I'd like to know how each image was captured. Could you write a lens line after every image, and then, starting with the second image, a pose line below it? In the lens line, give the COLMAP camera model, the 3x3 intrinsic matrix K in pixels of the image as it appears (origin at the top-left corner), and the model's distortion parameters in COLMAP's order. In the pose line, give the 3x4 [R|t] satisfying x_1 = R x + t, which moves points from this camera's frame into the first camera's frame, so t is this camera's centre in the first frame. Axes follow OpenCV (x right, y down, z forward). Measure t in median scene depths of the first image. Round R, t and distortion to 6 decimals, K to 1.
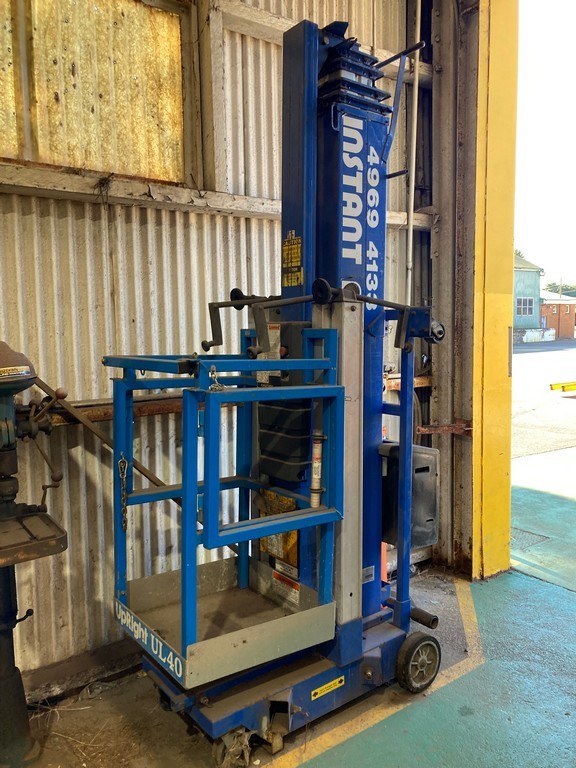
lens RADIAL K [[628.9, 0, 288.0], [0, 628.9, 384.0], [0, 0, 1]] dist [-0.008040, 0.007299]
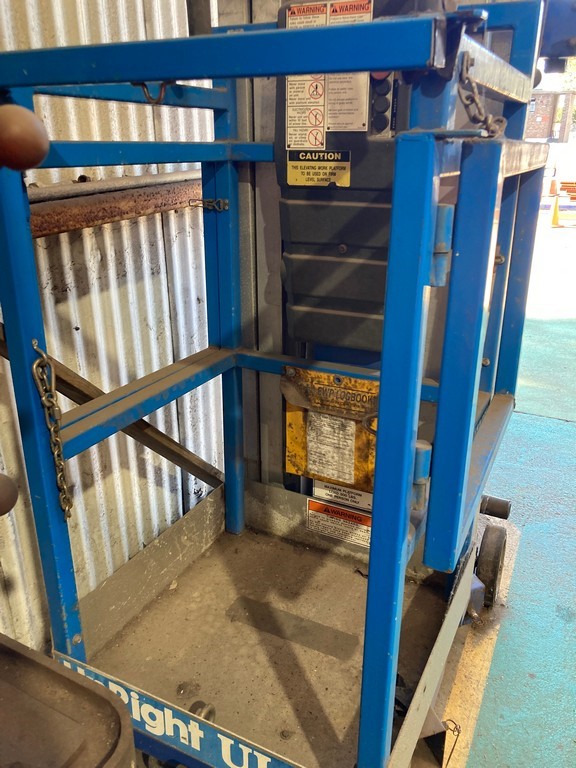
lens RADIAL K [[628.9, 0, 288.0], [0, 628.9, 384.0], [0, 0, 1]] dist [-0.008040, 0.007299]
pose [[0.891254, -0.166393, 0.421877, -0.271396], [0.034195, 0.952267, 0.303344, 0.019751], [-0.452214, -0.255931, 0.854402, 0.550688]]
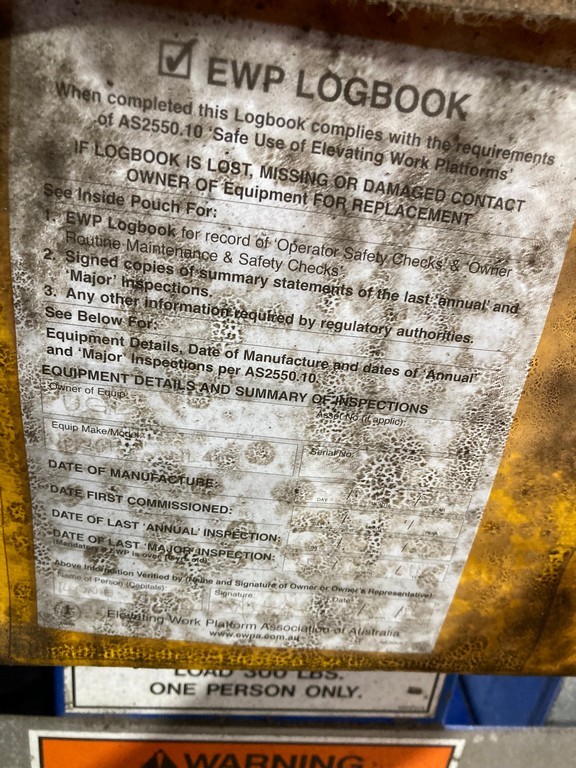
lens RADIAL K [[628.9, 0, 288.0], [0, 628.9, 384.0], [0, 0, 1]] dist [-0.008040, 0.007299]
pose [[0.518692, -0.288955, 0.804651, -0.062294], [-0.062889, 0.925711, 0.372967, 0.215759], [-0.852645, -0.244059, 0.461987, 0.960790]]
